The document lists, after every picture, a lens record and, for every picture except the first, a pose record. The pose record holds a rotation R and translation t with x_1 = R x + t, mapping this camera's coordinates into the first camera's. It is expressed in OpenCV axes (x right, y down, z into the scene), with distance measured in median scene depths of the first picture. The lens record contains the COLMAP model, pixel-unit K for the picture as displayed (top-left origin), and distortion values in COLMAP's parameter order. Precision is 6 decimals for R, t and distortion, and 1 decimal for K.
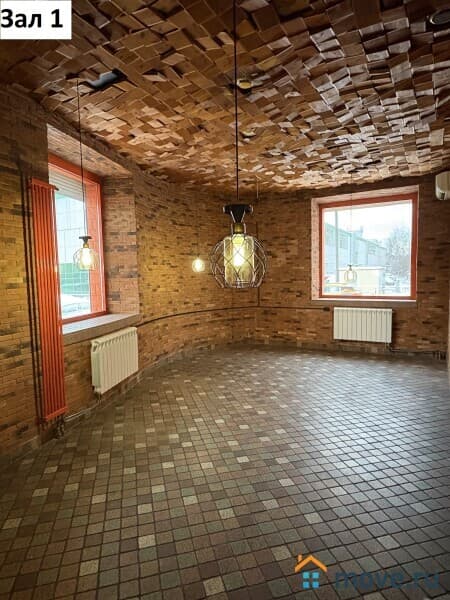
lens RADIAL K [[365.7, 0, 220.9], [0, 365.7, 300.0], [0, 0, 1]] dist [-0.005551, 0.000848]
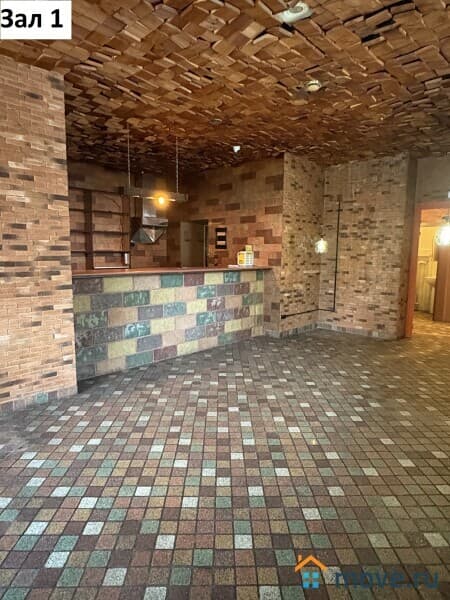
lens RADIAL K [[365.7, 0, 226.0], [0, 365.7, 298.7], [0, 0, 1]] dist [-0.005551, 0.000848]
pose [[-0.972420, -0.016350, 0.232661, 0.036234], [0.030191, 0.980323, 0.195076, -0.108544], [-0.231273, 0.196720, -0.952793, 1.552592]]
